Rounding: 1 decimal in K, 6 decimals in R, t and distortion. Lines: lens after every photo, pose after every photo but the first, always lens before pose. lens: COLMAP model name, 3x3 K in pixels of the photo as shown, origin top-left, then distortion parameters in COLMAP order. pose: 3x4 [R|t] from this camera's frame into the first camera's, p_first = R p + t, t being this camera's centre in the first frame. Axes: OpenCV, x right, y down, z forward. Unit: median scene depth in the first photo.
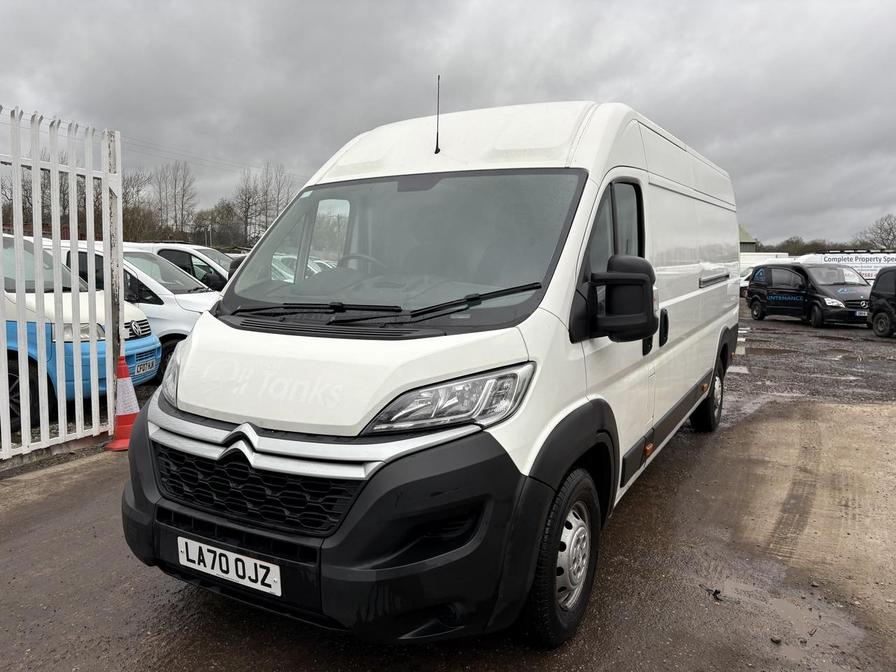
lens RADIAL K [[652.2, 0, 441.8], [0, 652.2, 332.1], [0, 0, 1]] dist [0.046331, -0.042300]
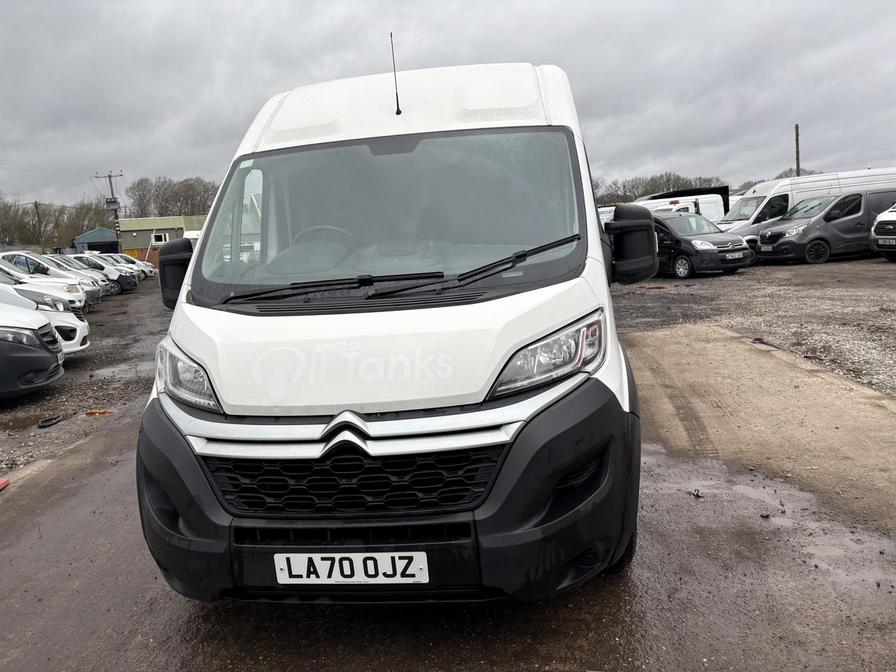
lens RADIAL K [[652.2, 0, 441.8], [0, 652.2, 332.1], [0, 0, 1]] dist [0.046331, -0.042300]
pose [[0.922467, -0.130727, 0.363269, -0.489219], [0.117261, 0.991348, 0.058982, -0.008418], [-0.367837, -0.011812, 0.929815, 0.111264]]
